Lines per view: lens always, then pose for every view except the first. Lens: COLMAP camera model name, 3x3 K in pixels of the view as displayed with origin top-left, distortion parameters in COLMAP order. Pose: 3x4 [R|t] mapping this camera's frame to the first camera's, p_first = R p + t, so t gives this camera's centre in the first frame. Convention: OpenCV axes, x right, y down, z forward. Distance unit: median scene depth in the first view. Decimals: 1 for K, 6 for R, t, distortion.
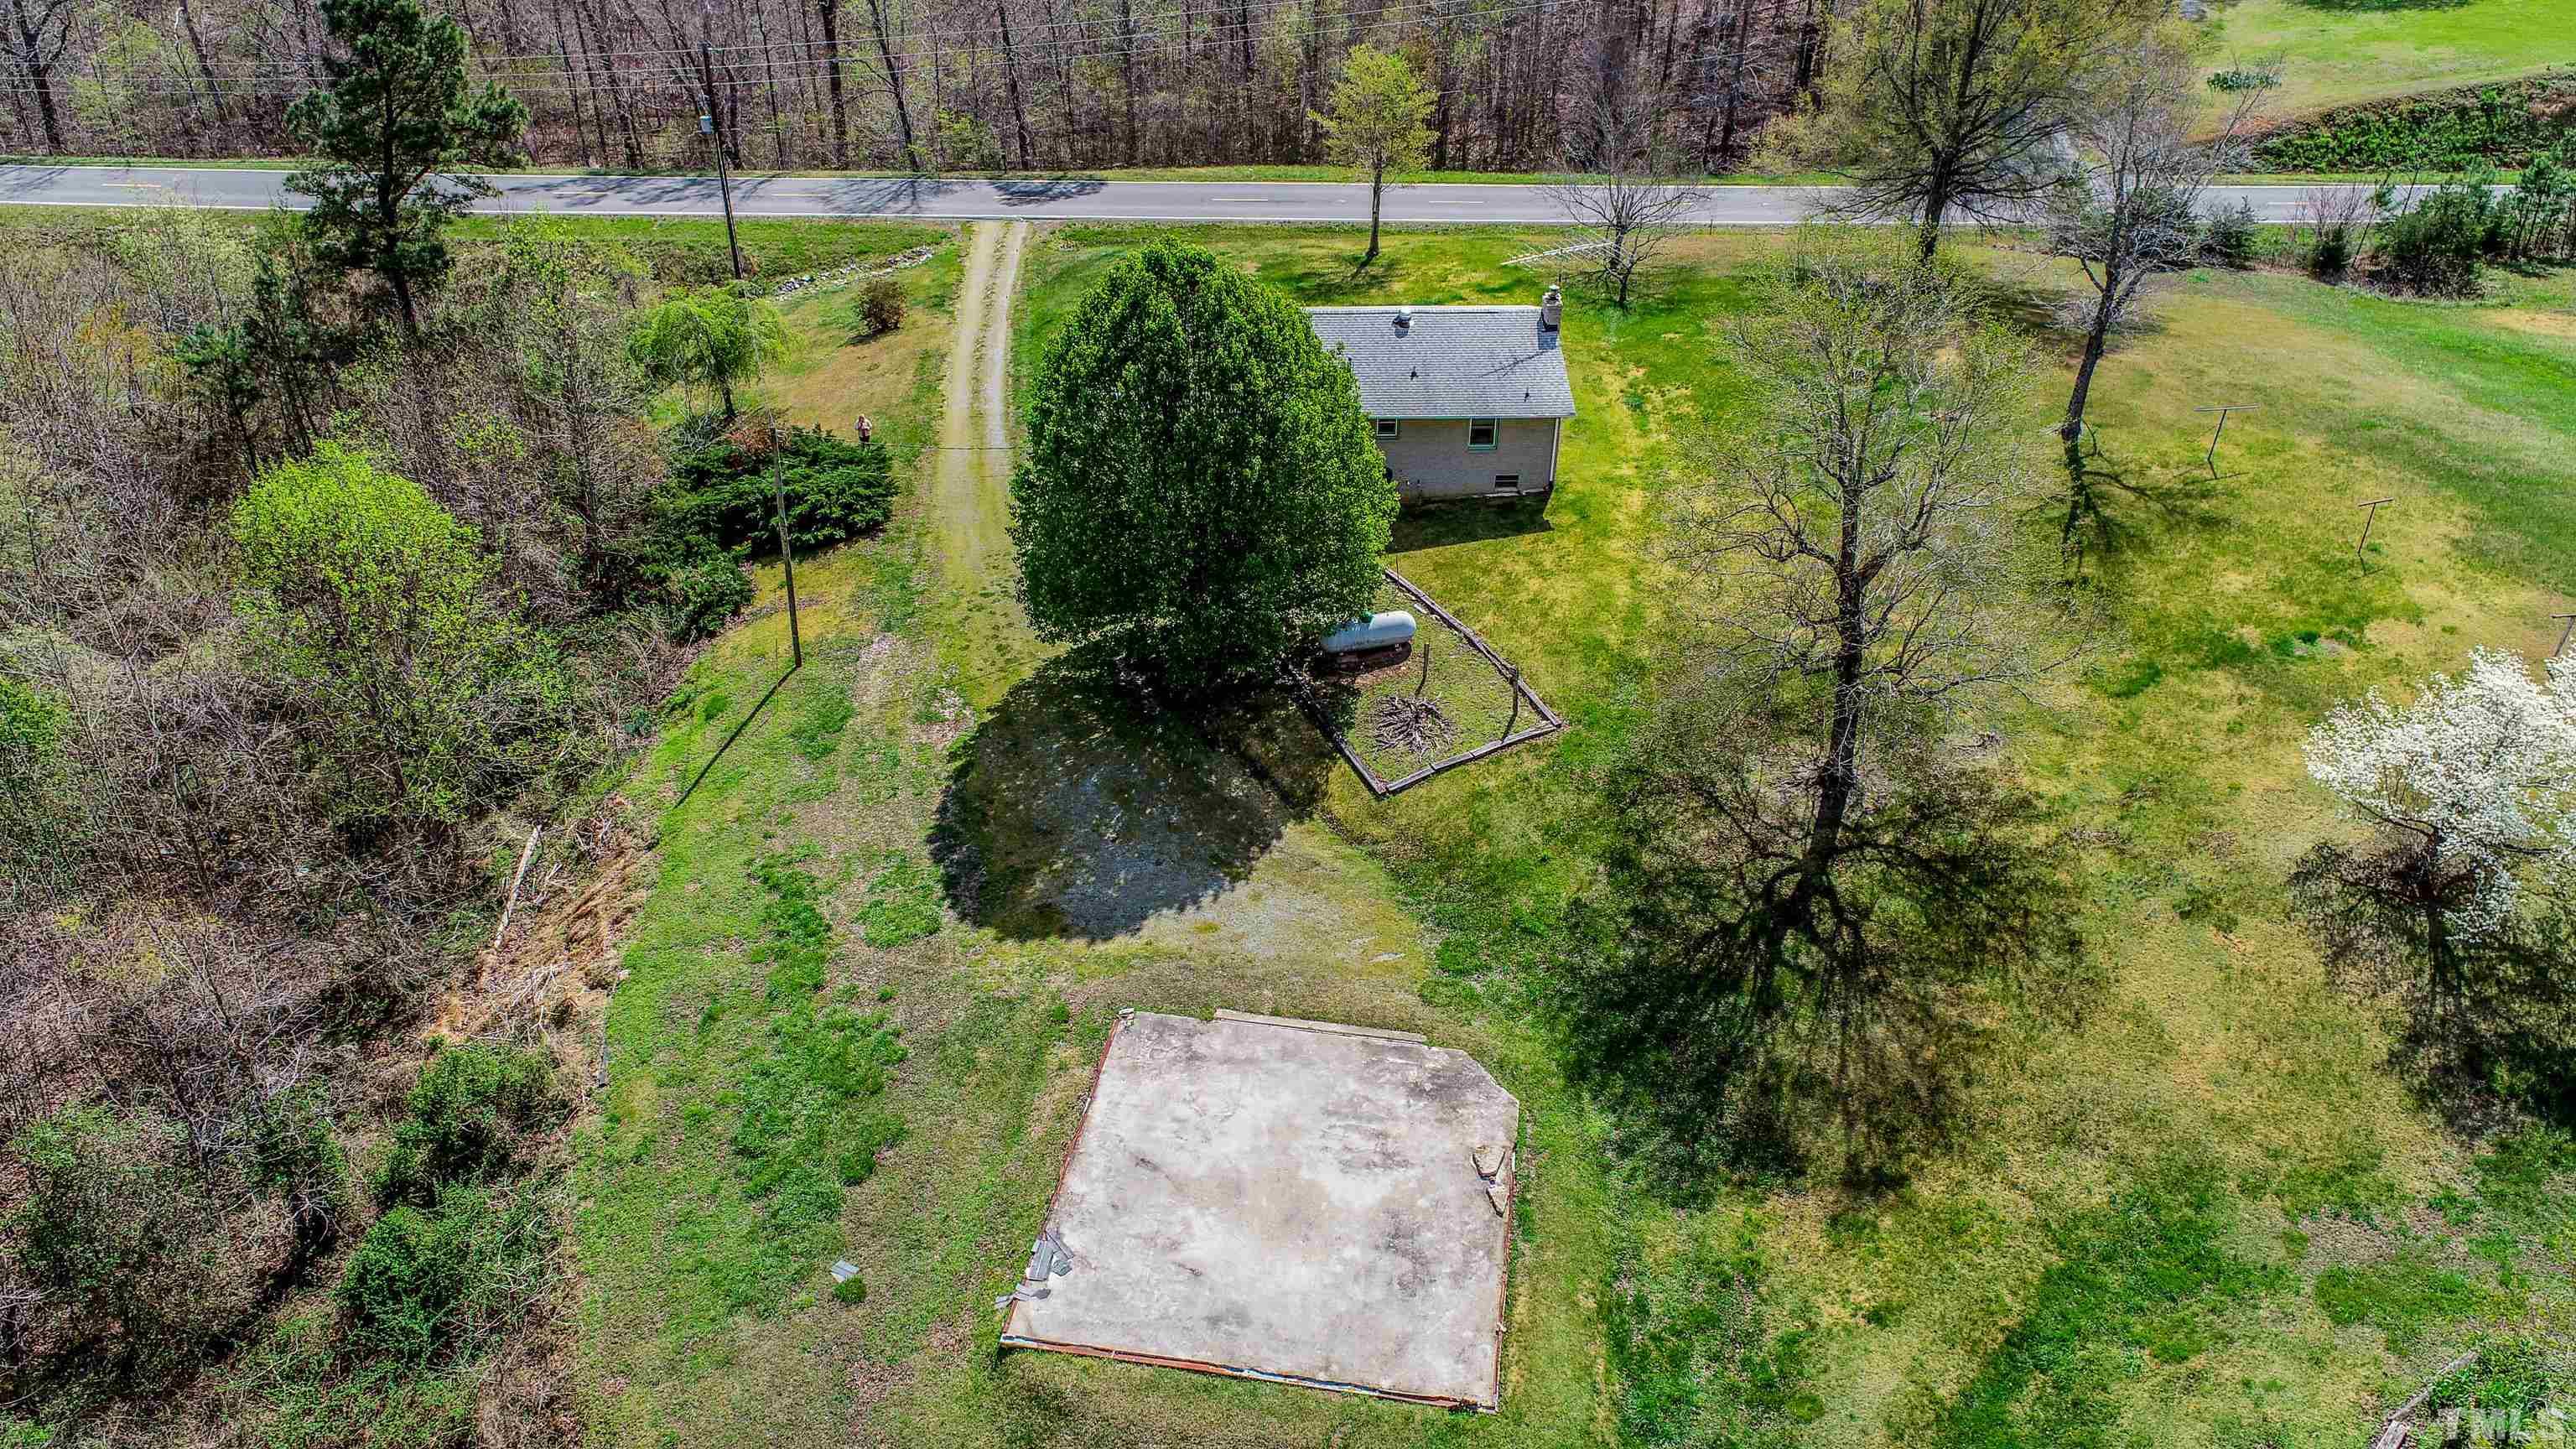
lens RADIAL K [[1743.4, 0, 1279.4], [0, 1743.4, 711.0], [0, 0, 1]] dist [-0.016603, 0.009340]
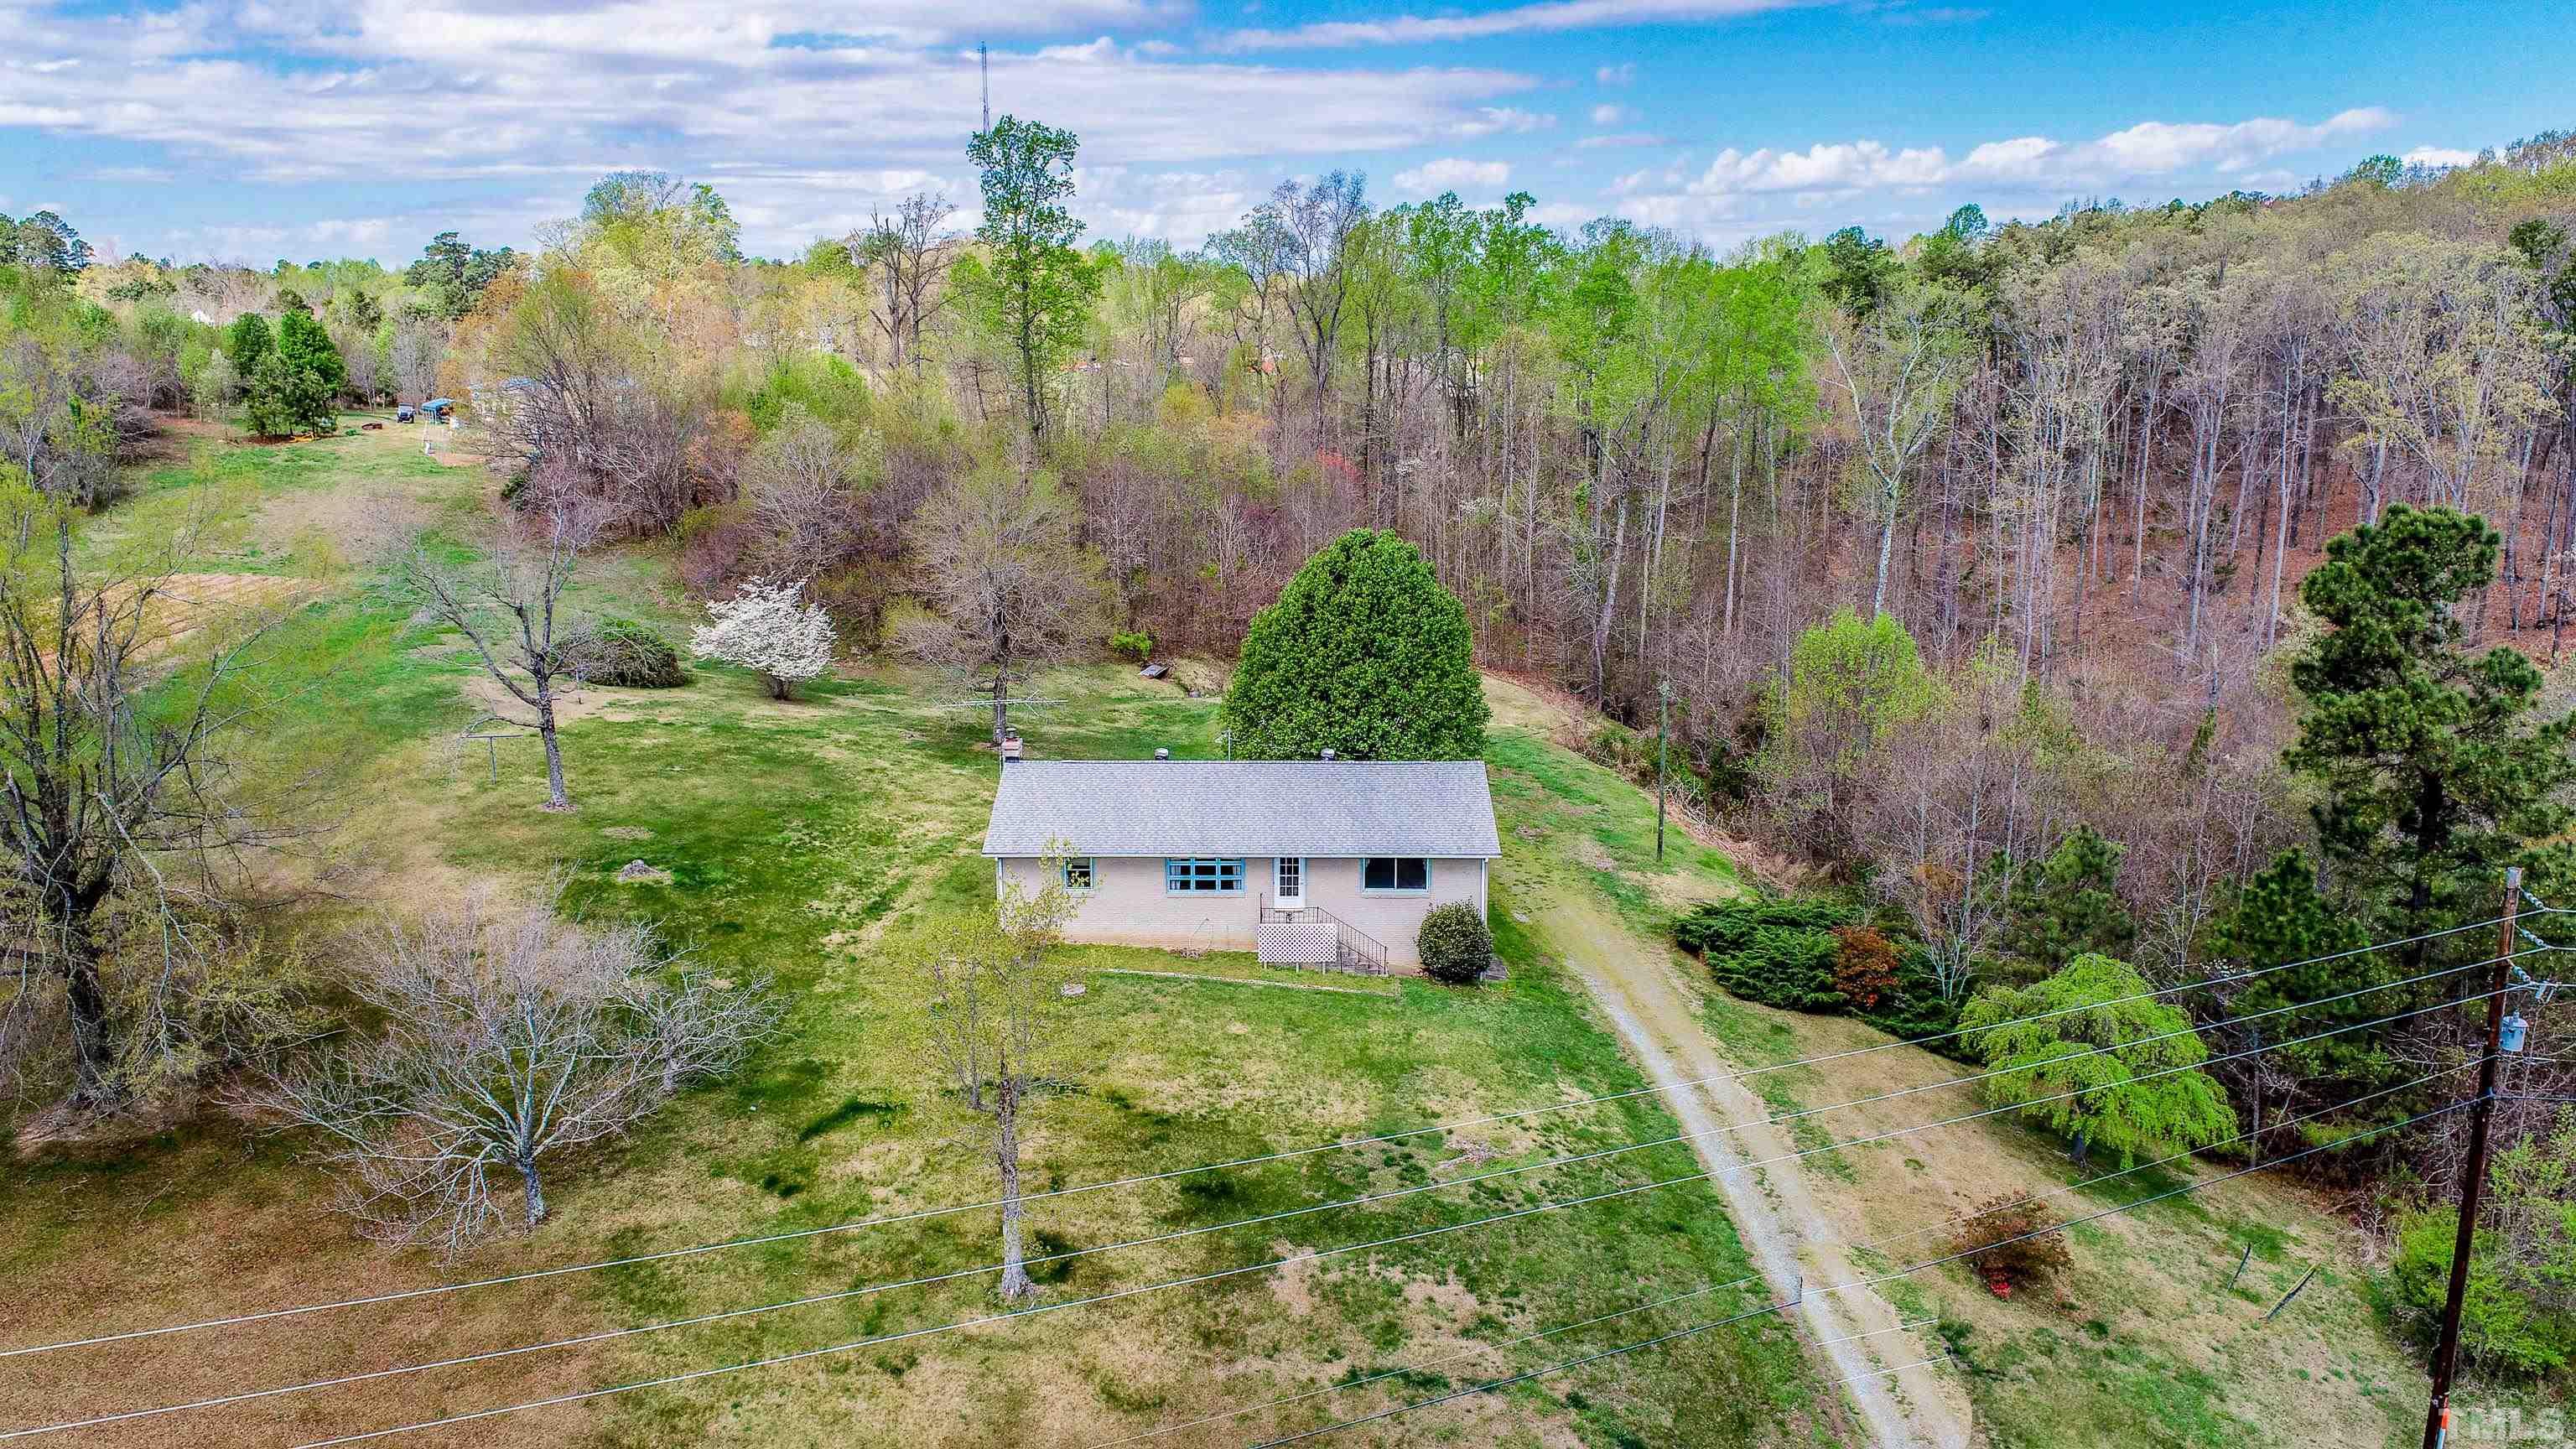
lens RADIAL K [[1743.4, 0, 1286.7], [0, 1743.4, 729.4], [0, 0, 1]] dist [-0.016603, 0.009340]
pose [[-0.998704, -0.022304, 0.045745, -0.054691], [0.017007, 0.700920, 0.713037, -1.165243], [-0.047967, 0.712891, -0.699633, 2.073019]]
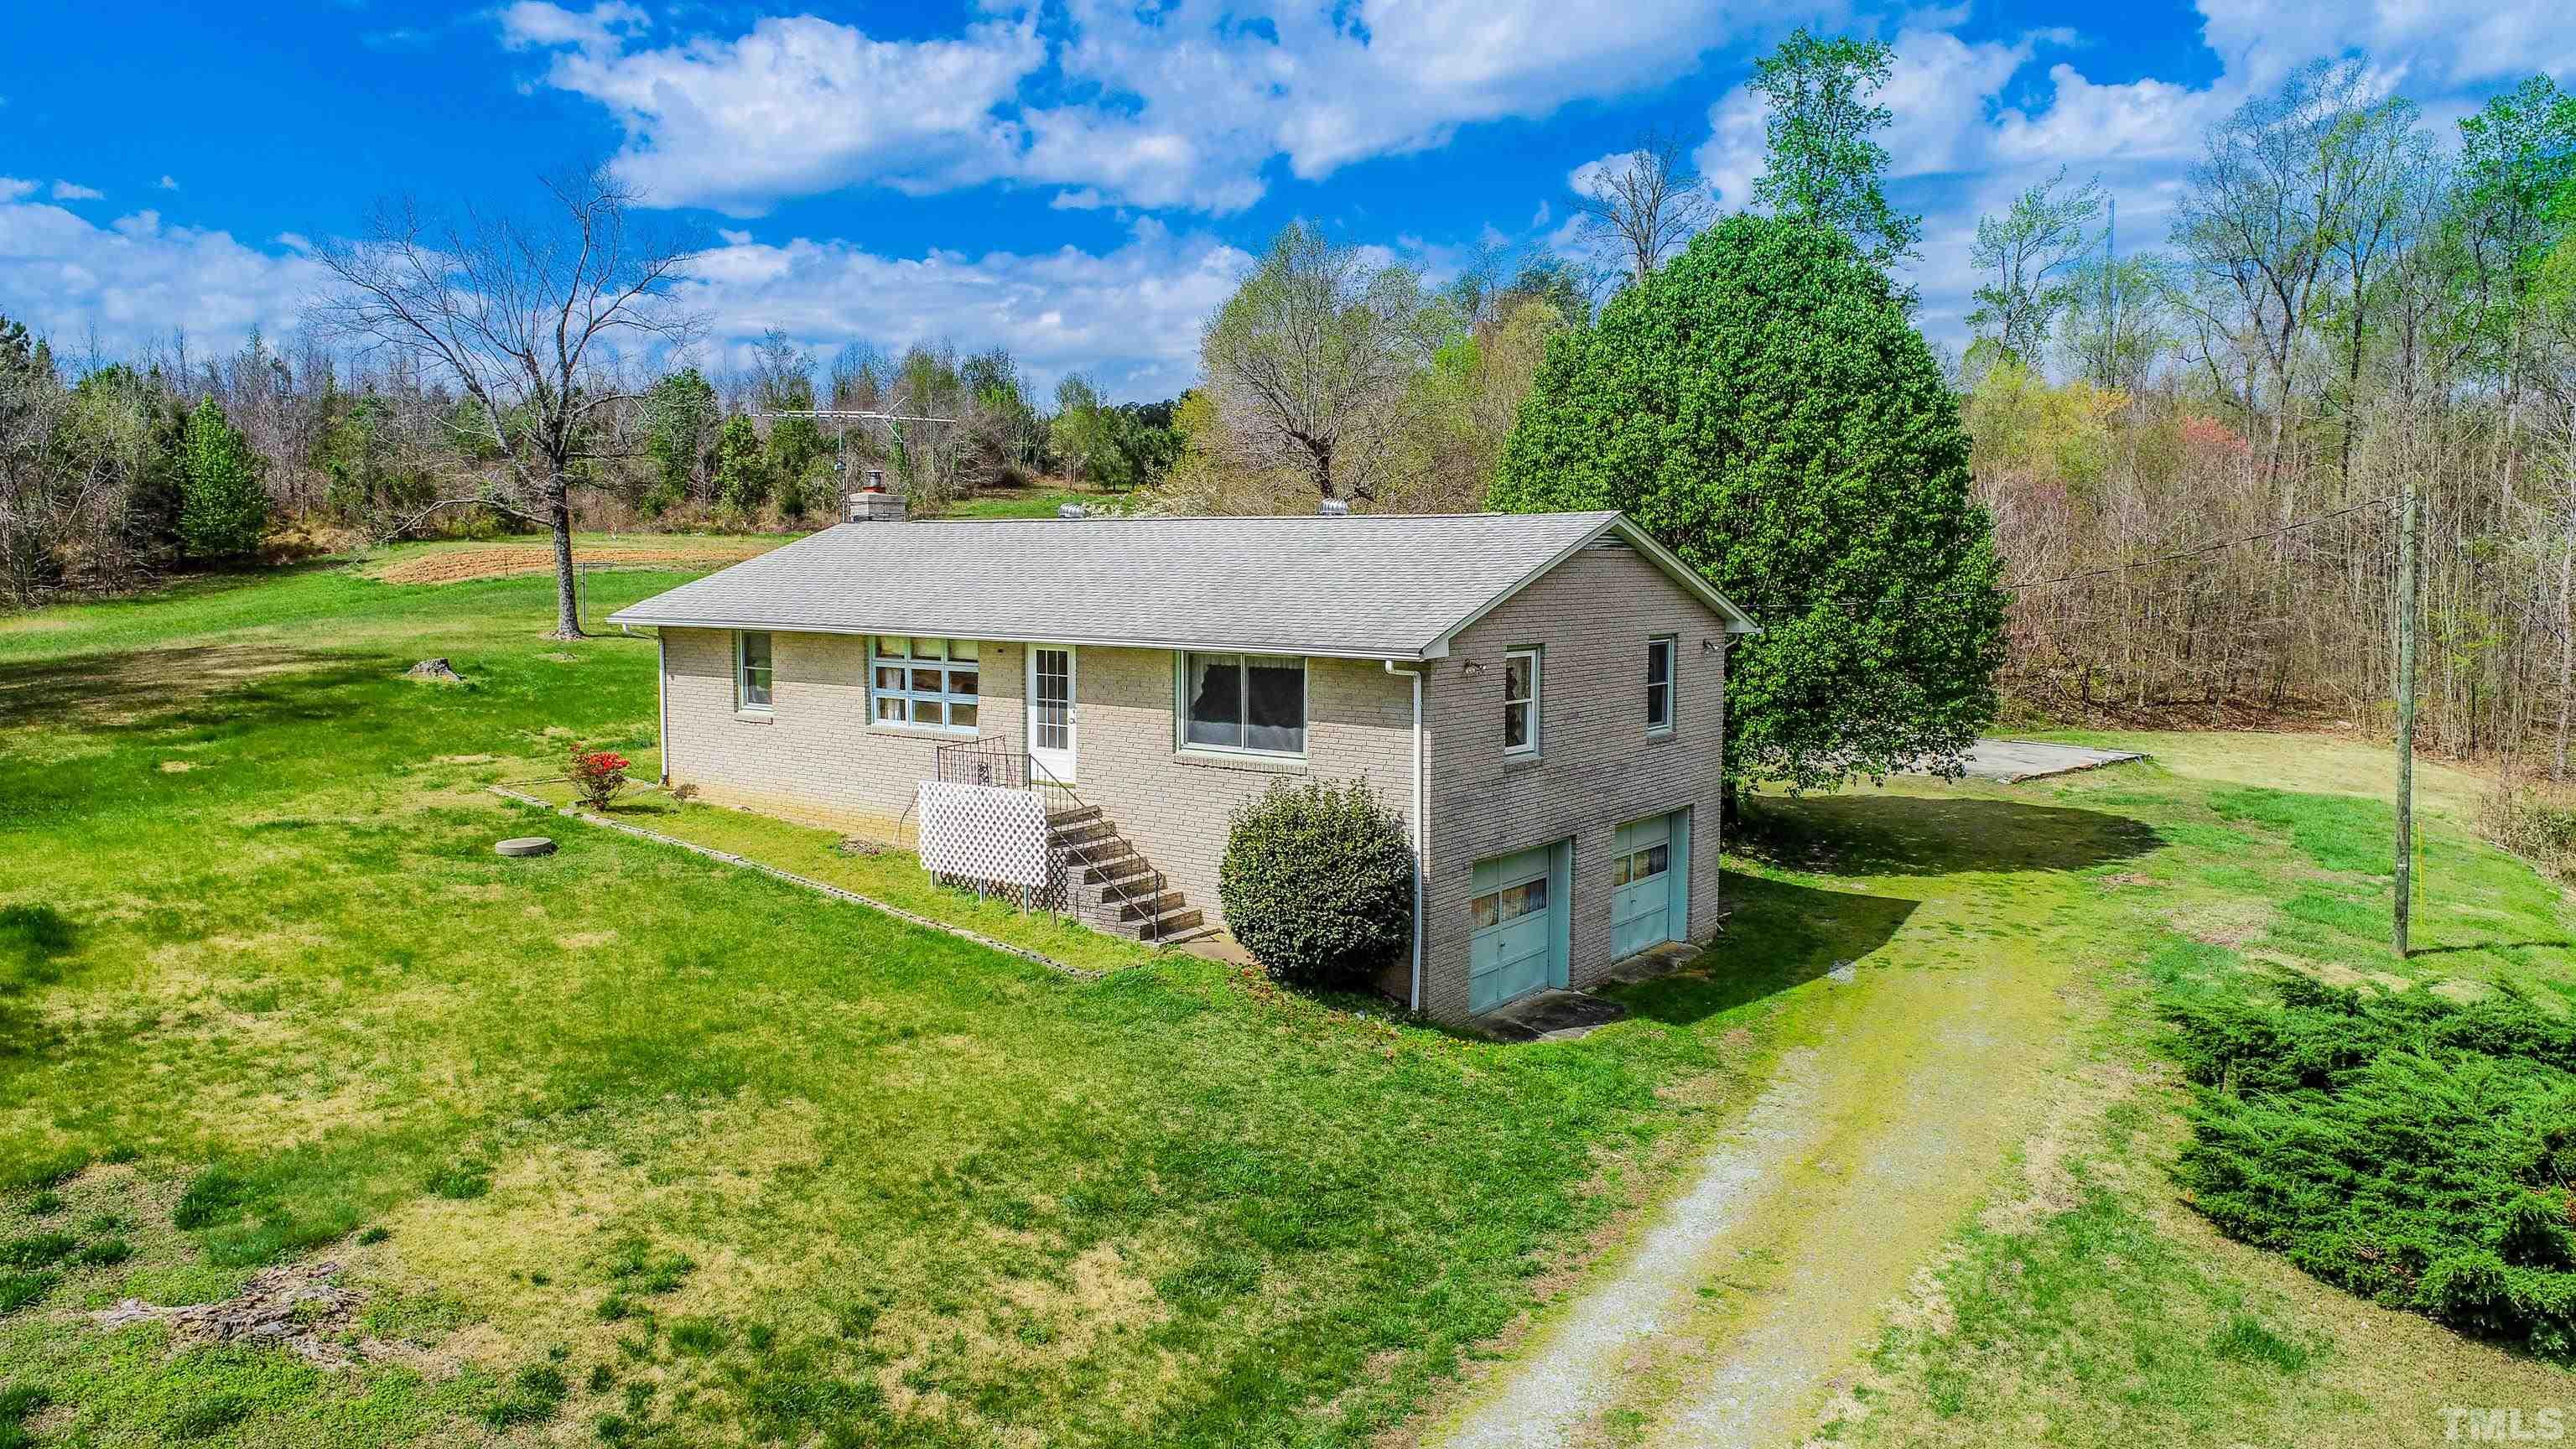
lens RADIAL K [[1743.4, 0, 1282.5], [0, 1743.4, 723.2], [0, 0, 1]] dist [-0.016603, 0.009340]
pose [[-0.770687, -0.072423, 0.633085, -0.379068], [0.333604, 0.800625, 0.497702, -0.509685], [-0.542908, 0.594772, -0.592871, 1.611854]]
